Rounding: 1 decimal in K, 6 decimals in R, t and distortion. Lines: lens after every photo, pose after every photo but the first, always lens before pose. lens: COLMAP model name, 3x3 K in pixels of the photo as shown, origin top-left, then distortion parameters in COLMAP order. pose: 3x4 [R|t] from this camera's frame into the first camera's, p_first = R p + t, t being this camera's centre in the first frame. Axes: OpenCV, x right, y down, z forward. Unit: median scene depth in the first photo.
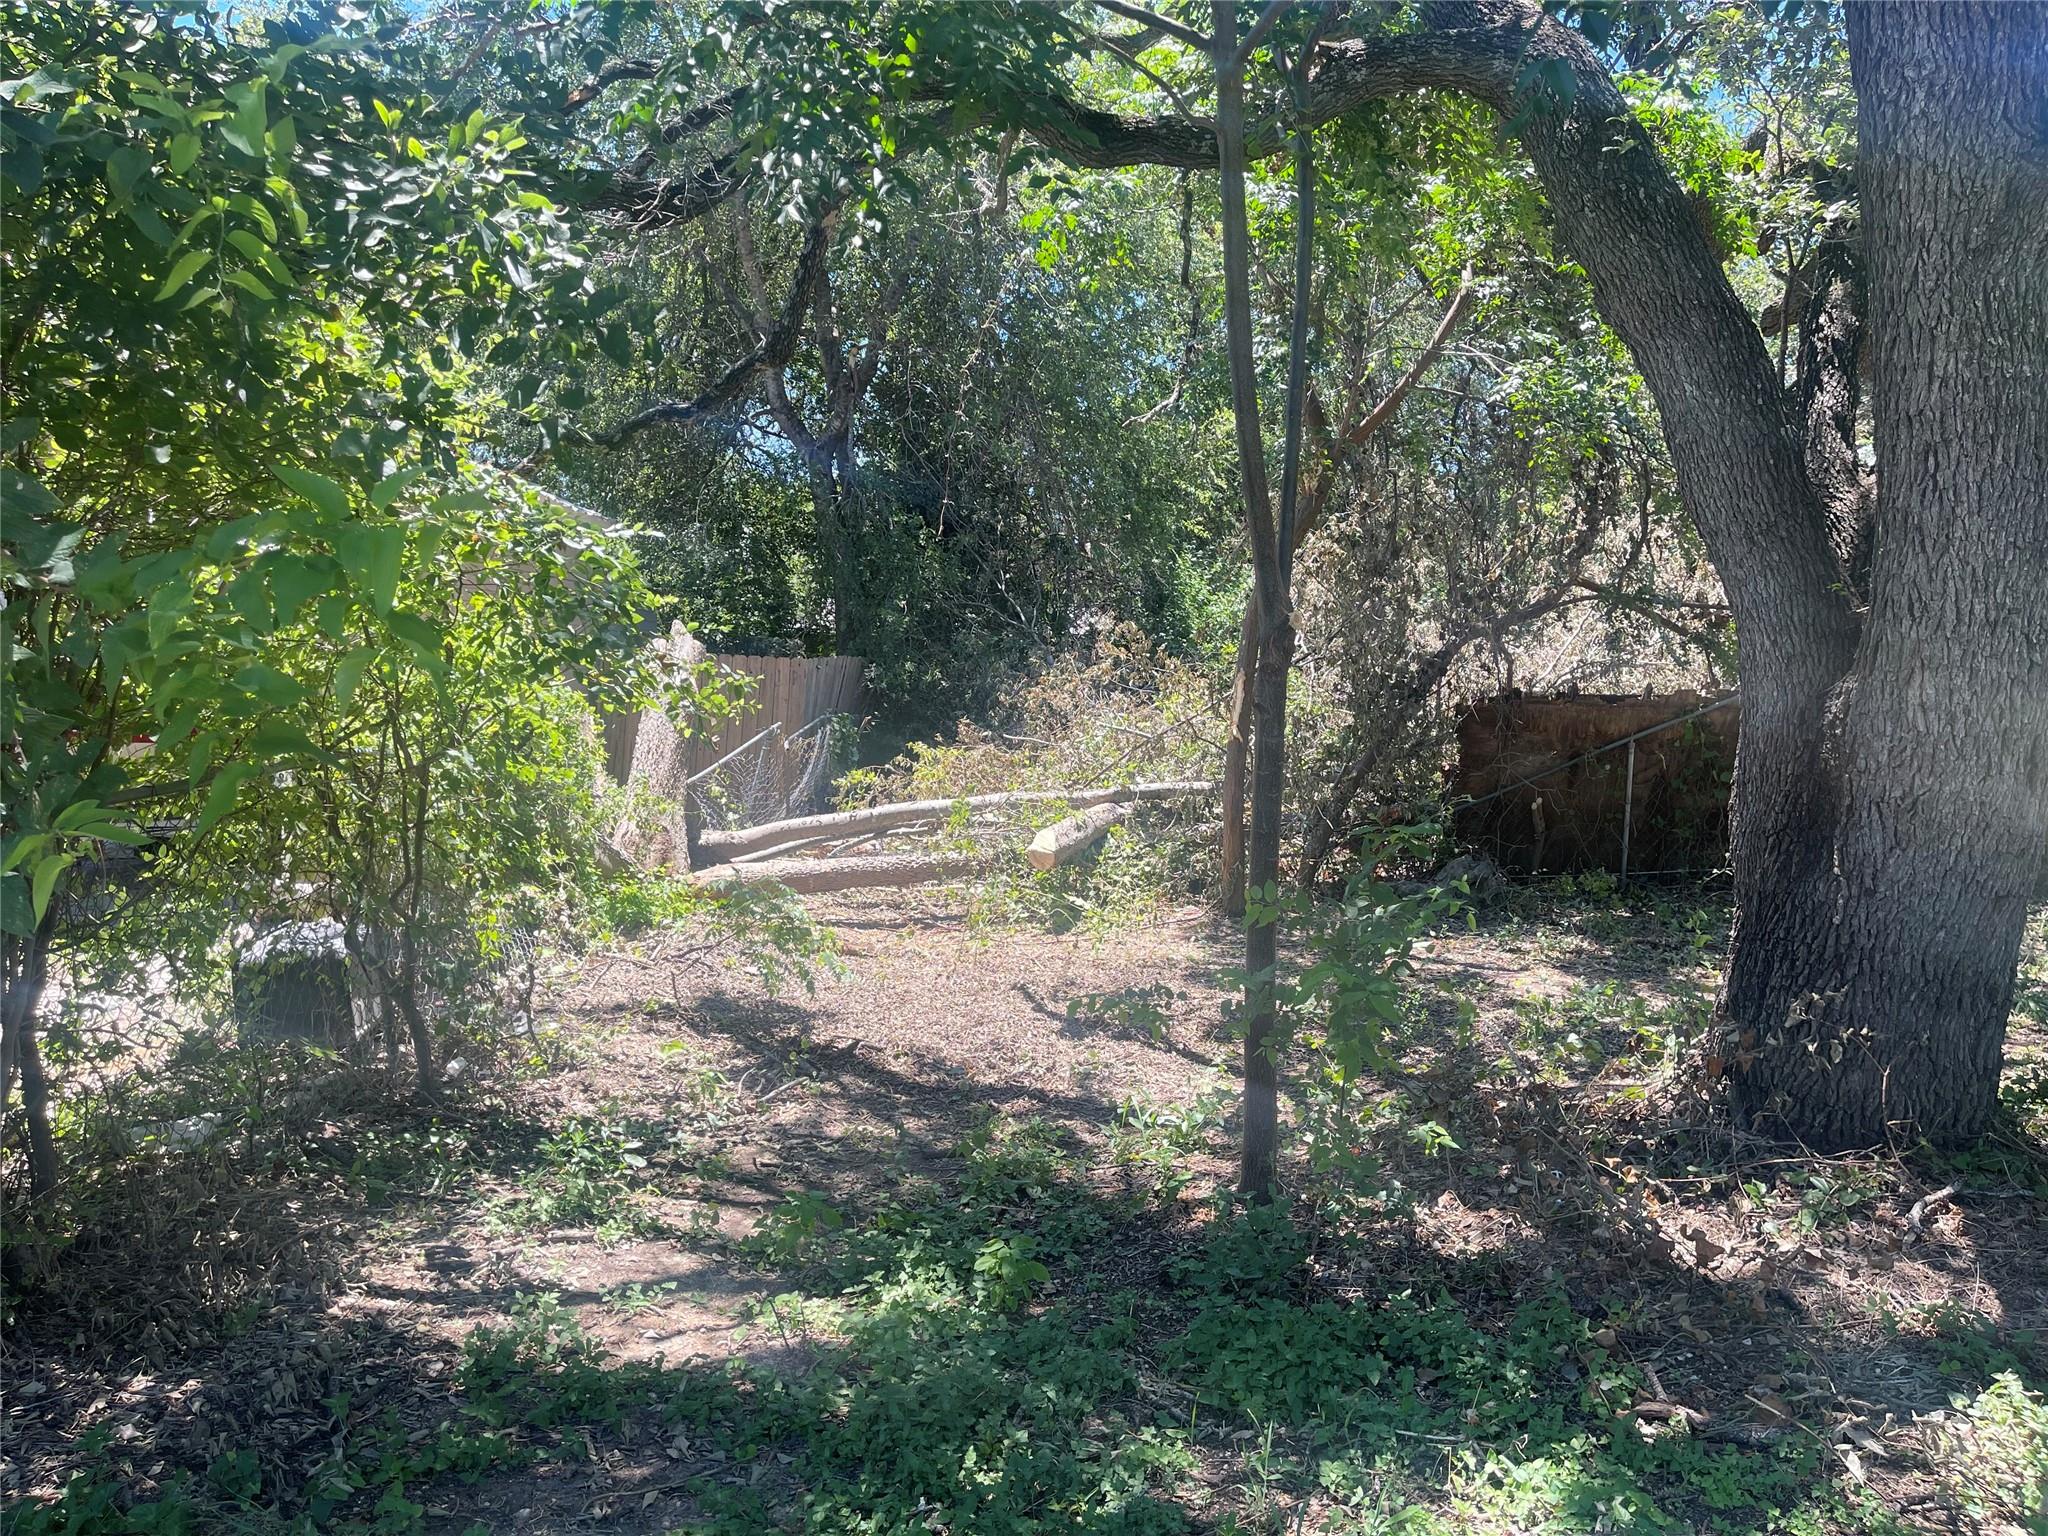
lens RADIAL K [[1533.8, 0, 1024.0], [0, 1533.8, 768.0], [0, 0, 1]] dist [0.065954, -0.078070]
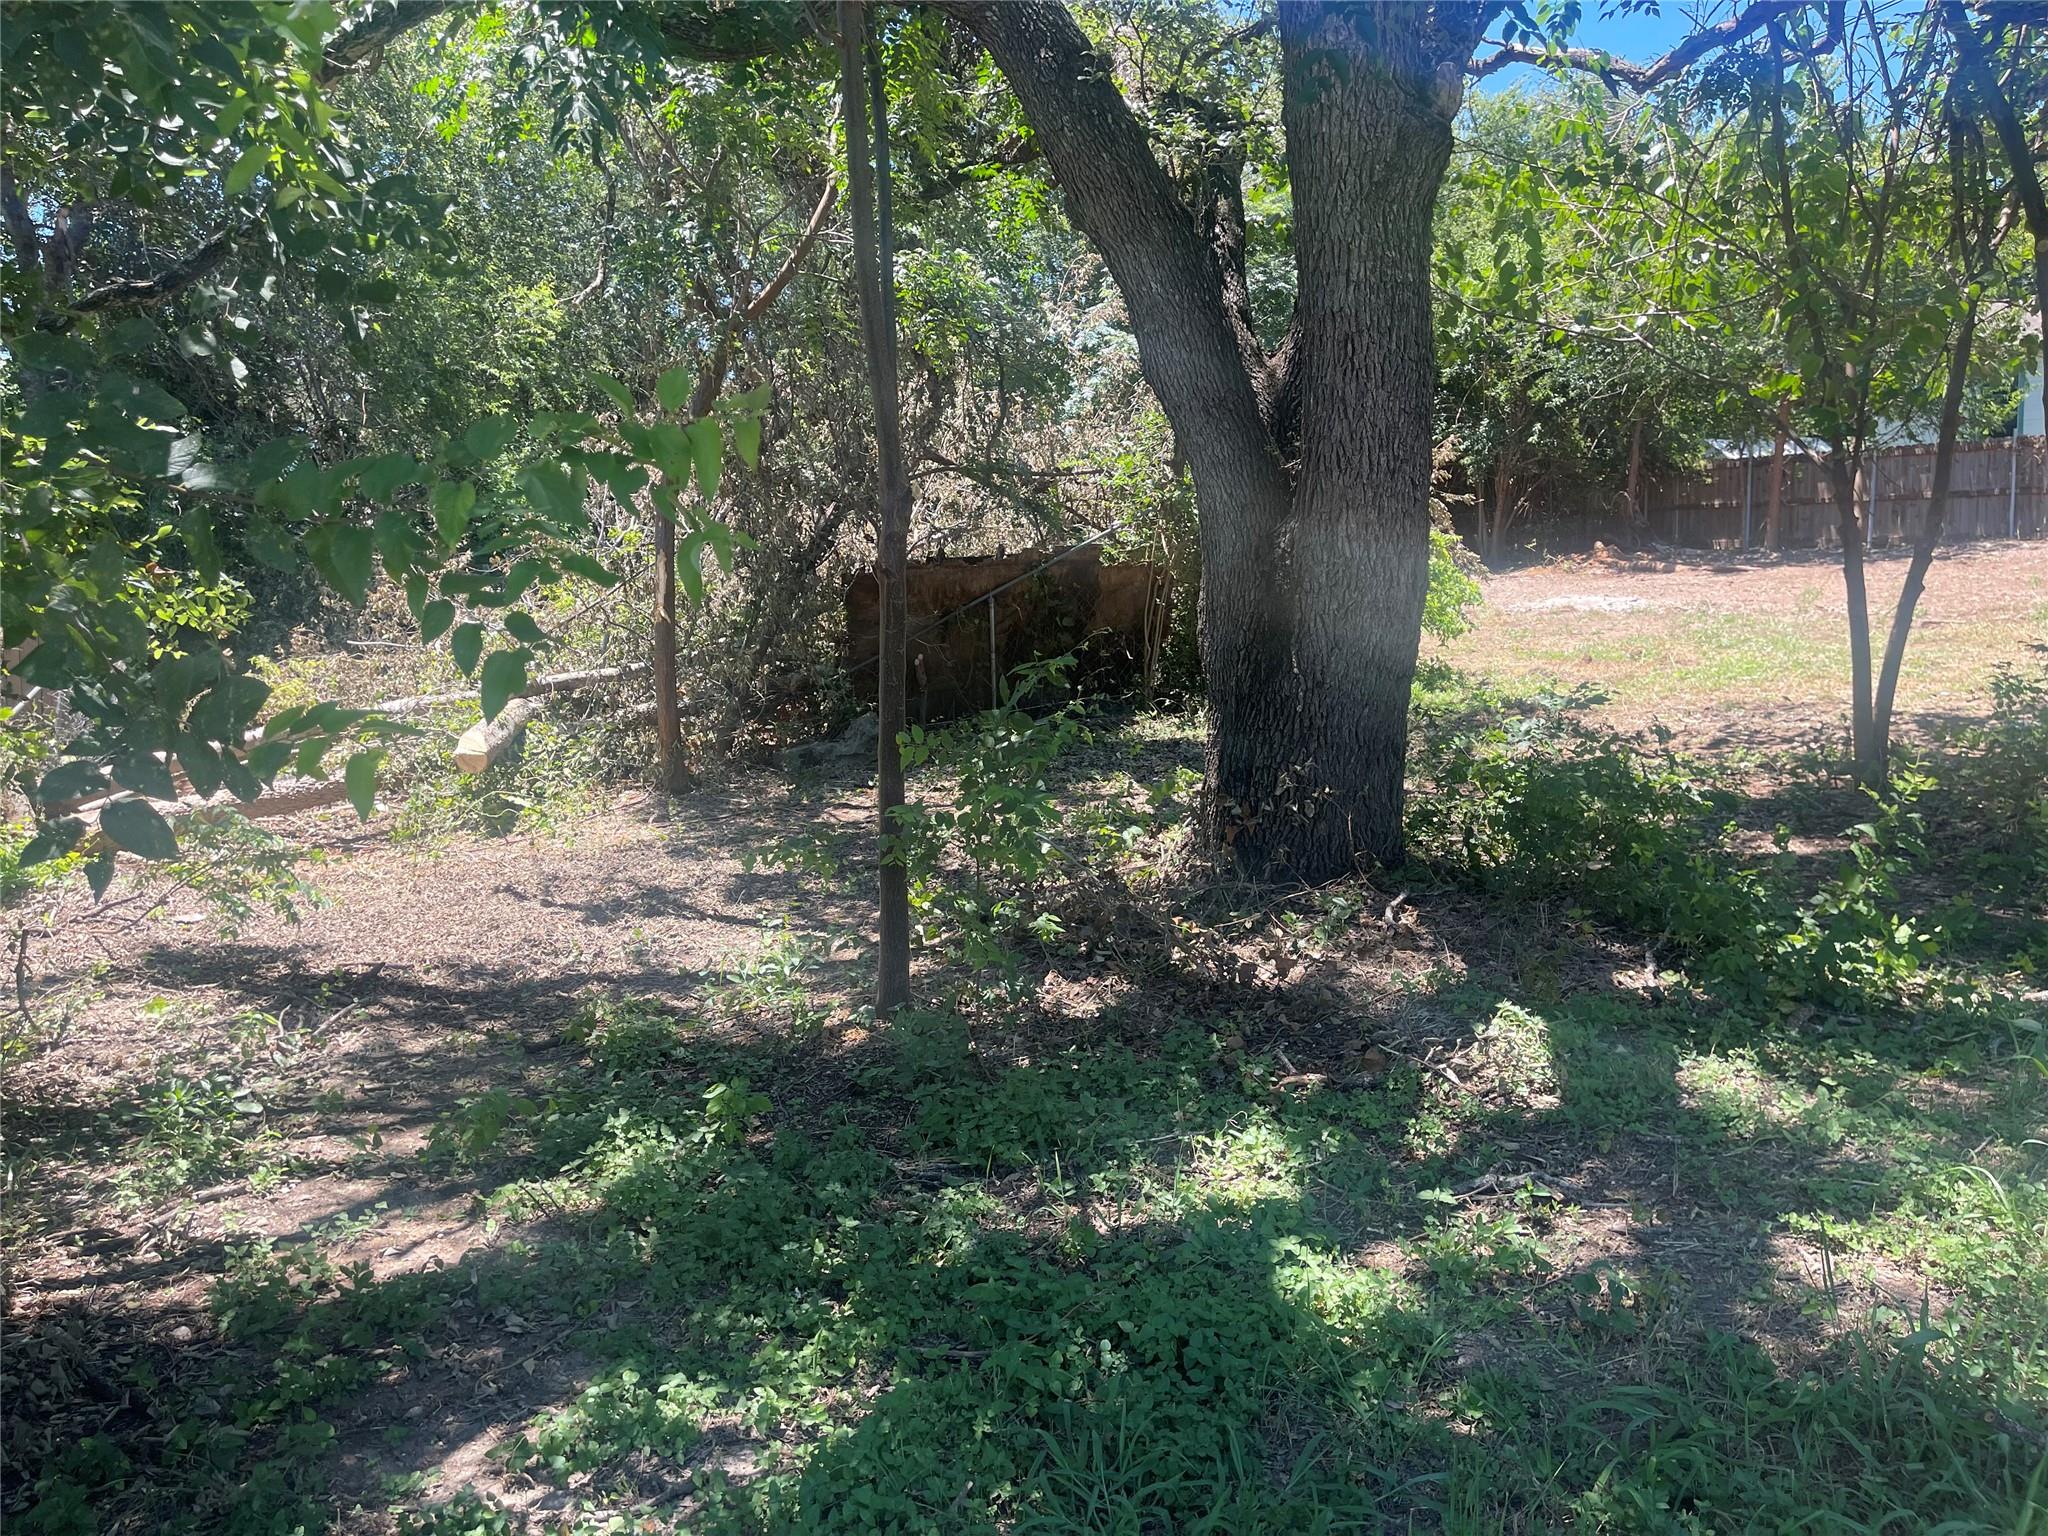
lens RADIAL K [[1536.1, 0, 1025.4], [0, 1536.1, 731.9], [0, 0, 1]] dist [0.062102, -0.084792]
pose [[0.890194, -0.112329, 0.441516, -0.237072], [0.089395, 0.993355, 0.072486, 0.004107], [-0.446724, -0.025057, 0.894321, -0.039816]]
